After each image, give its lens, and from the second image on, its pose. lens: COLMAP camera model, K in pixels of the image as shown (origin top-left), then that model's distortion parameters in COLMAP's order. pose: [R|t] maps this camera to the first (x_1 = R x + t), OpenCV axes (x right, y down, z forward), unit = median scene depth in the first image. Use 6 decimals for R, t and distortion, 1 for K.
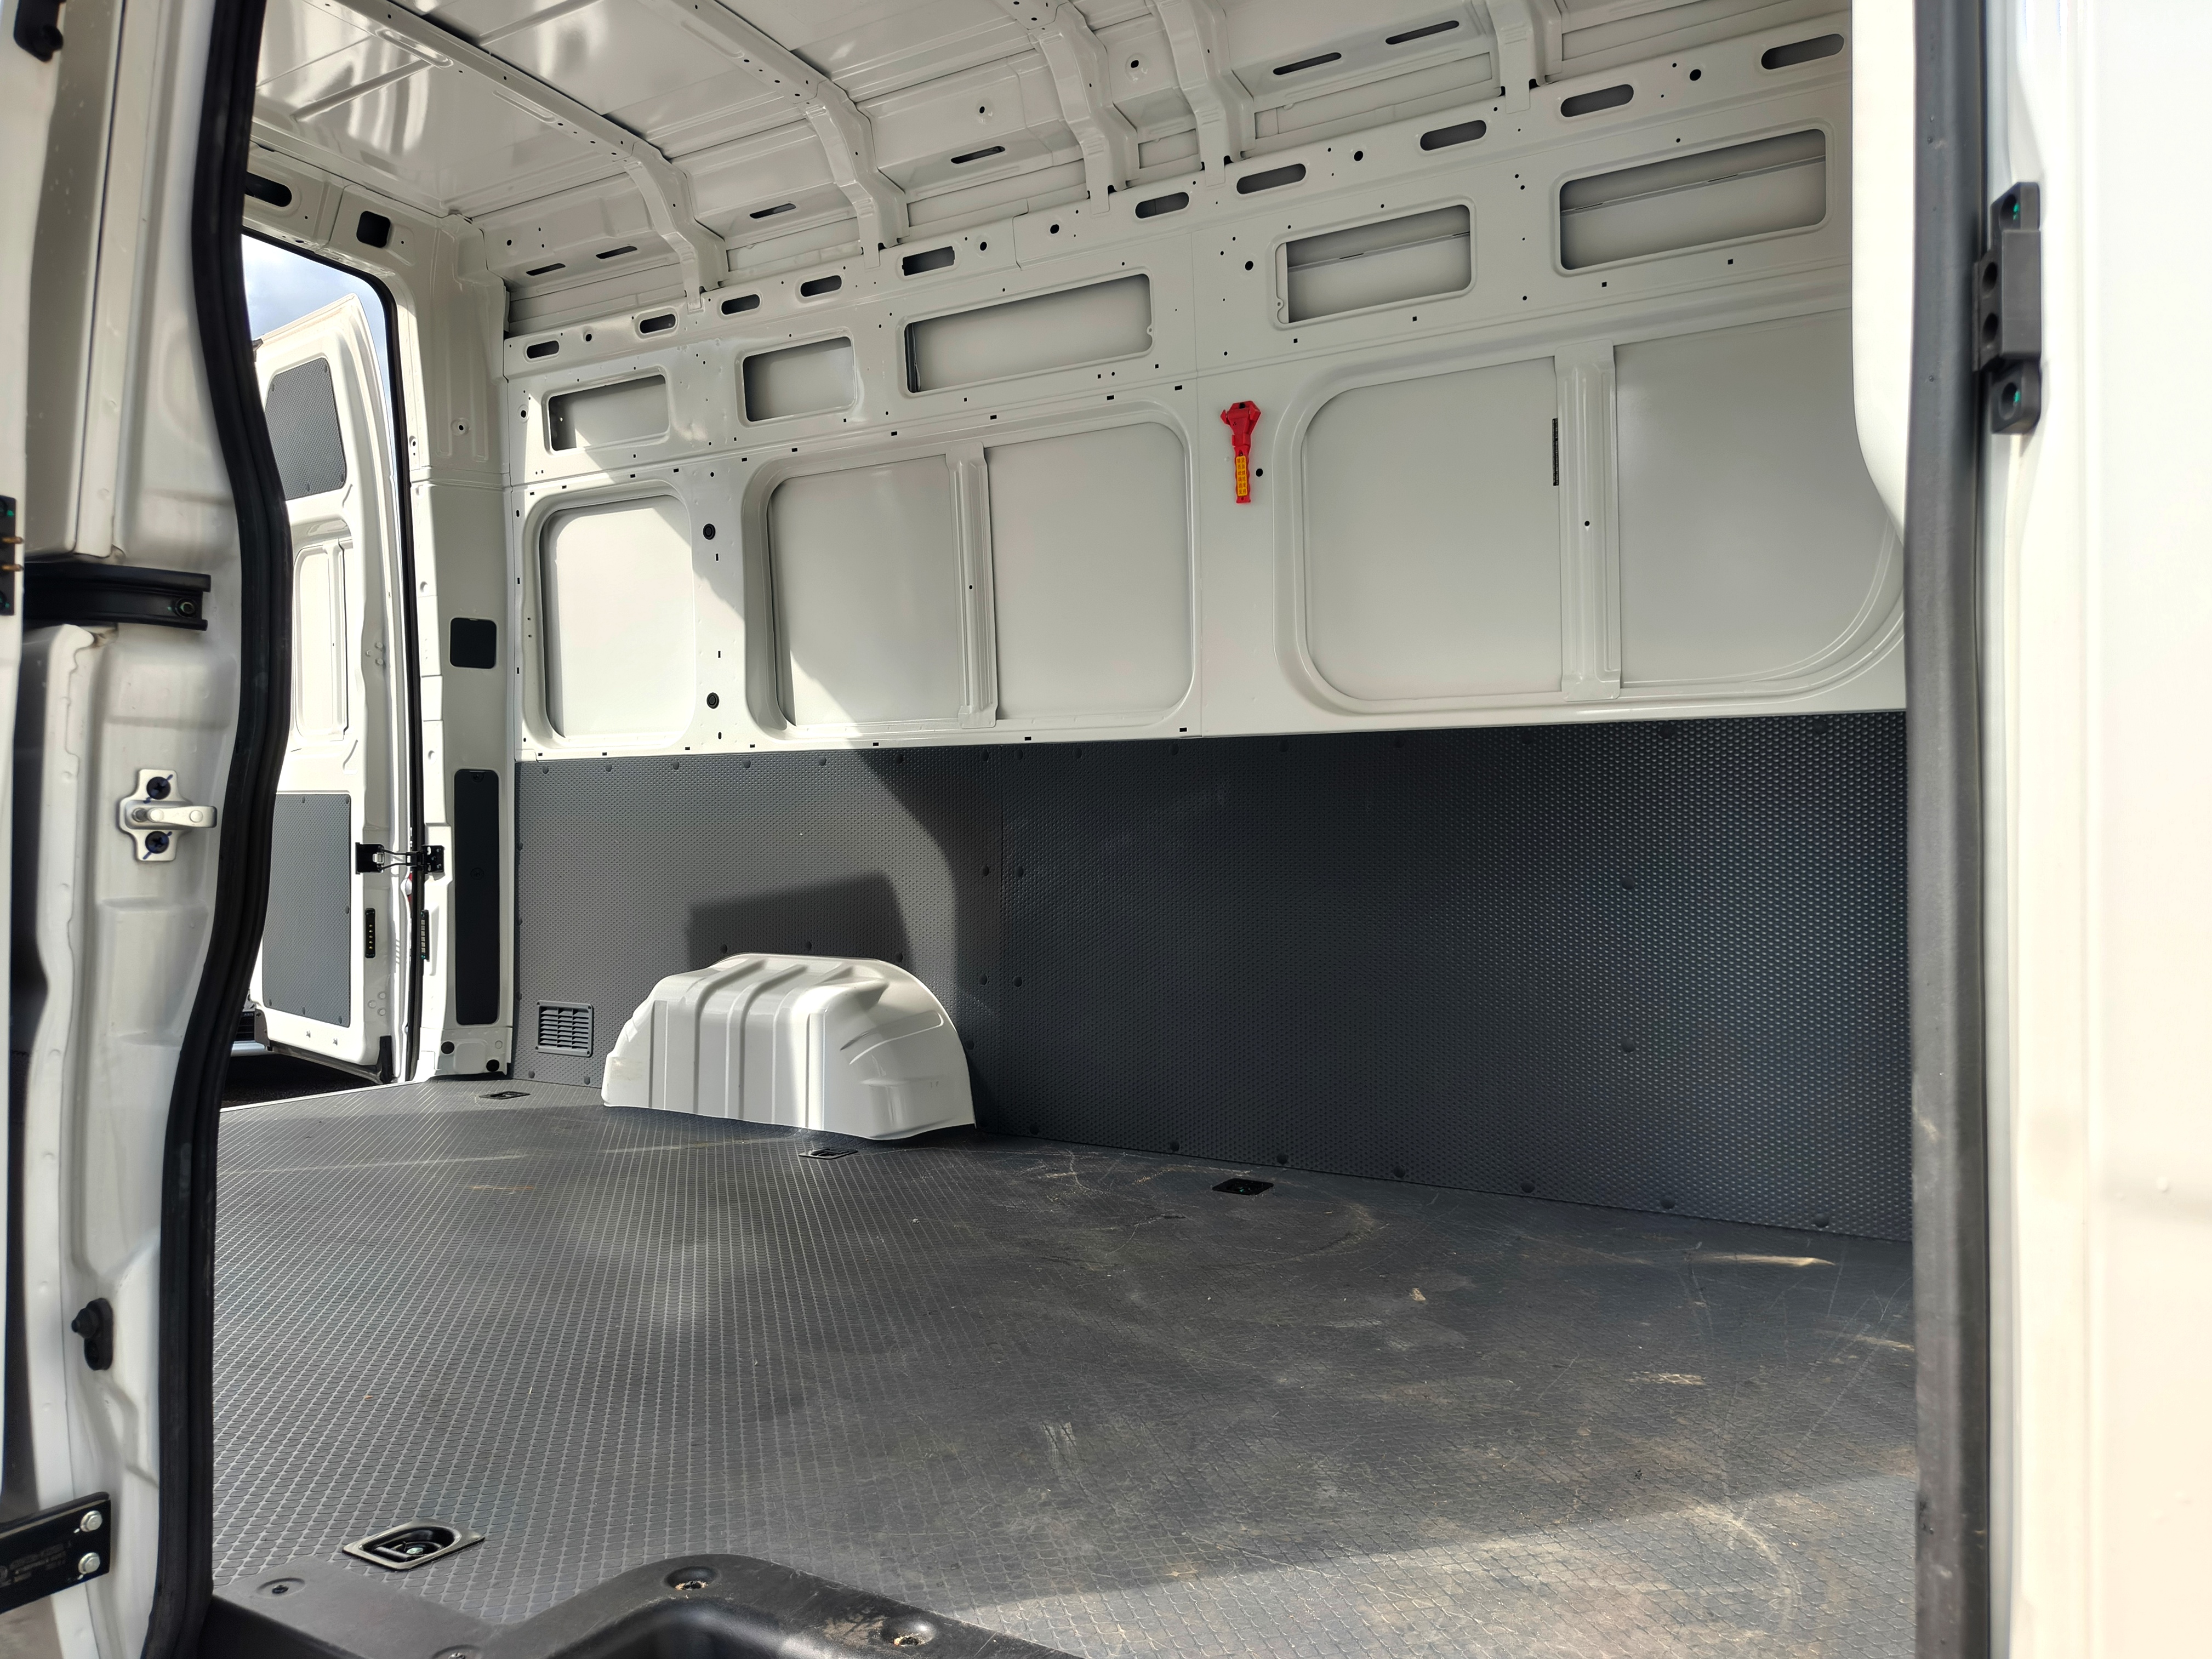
lens RADIAL K [[1552.6, 0, 1107.4], [0, 1552.6, 835.2], [0, 0, 1]] dist [0.060702, -0.078607]
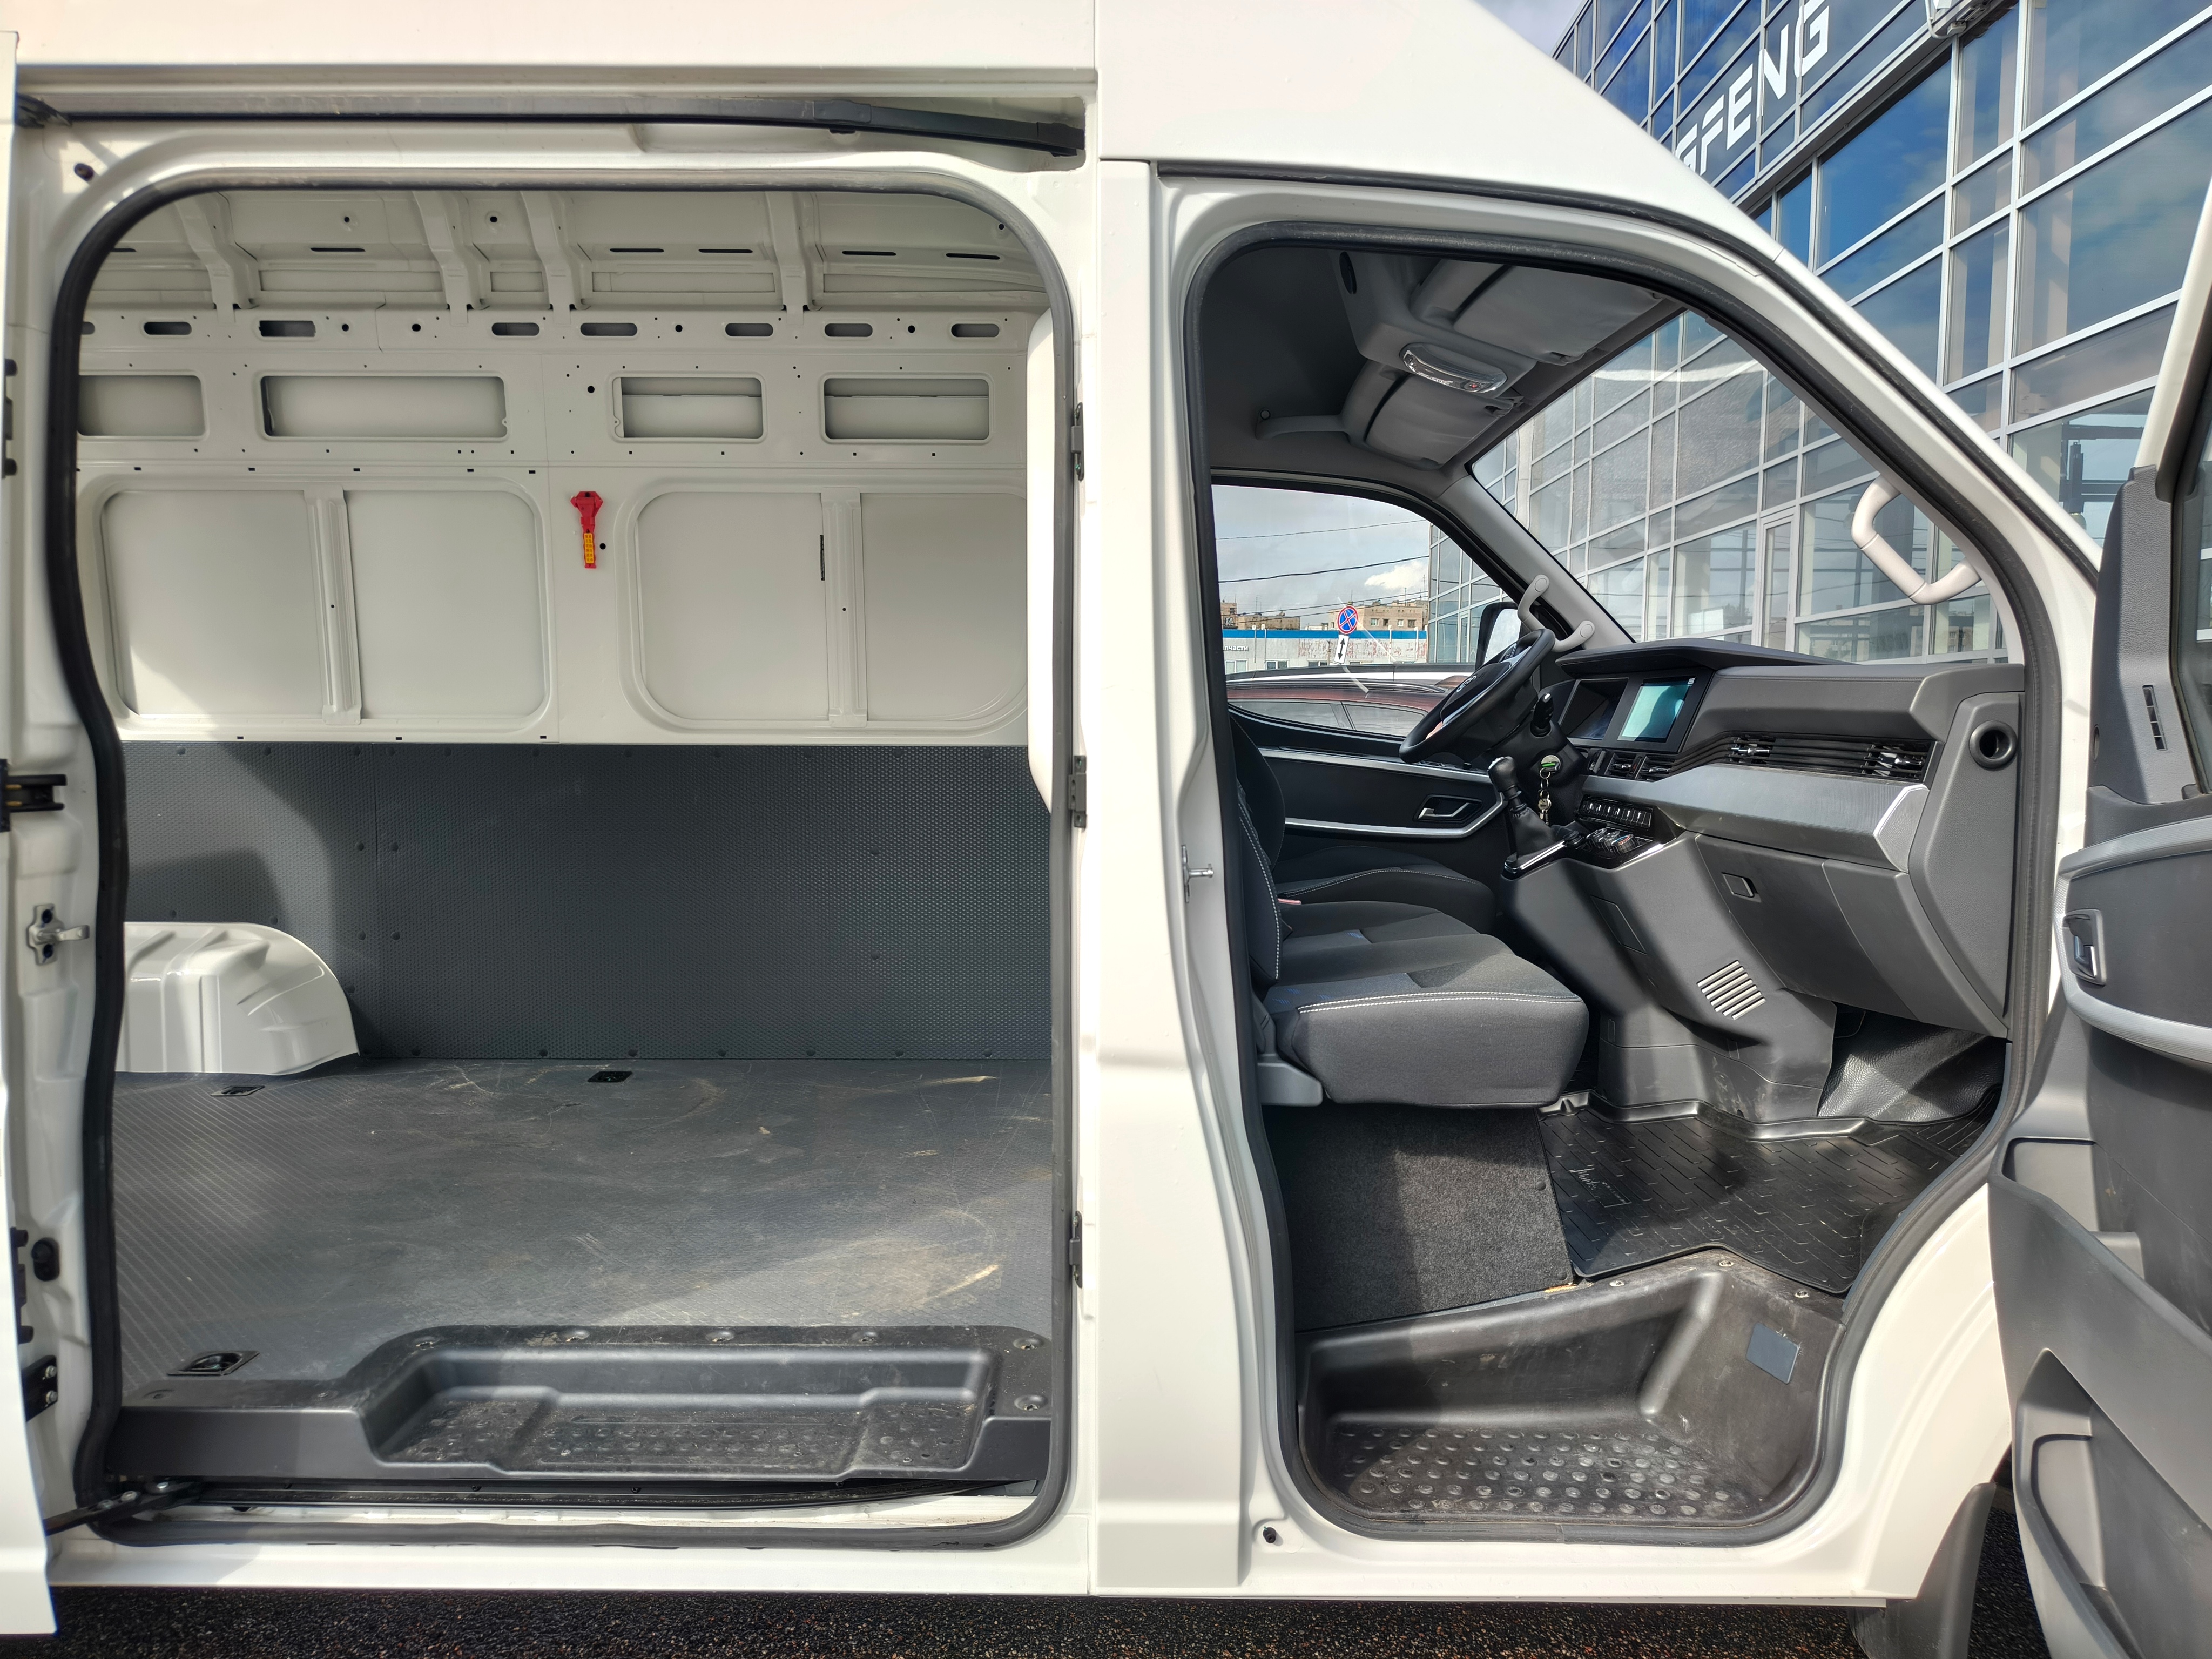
lens RADIAL K [[1552.6, 0, 1107.4], [0, 1552.6, 835.2], [0, 0, 1]] dist [0.060702, -0.078607]
pose [[0.863862, -0.043238, 0.501869, -0.224321], [-0.005181, 0.995494, 0.094684, -0.124432], [-0.503702, -0.084394, 0.859746, -0.407542]]
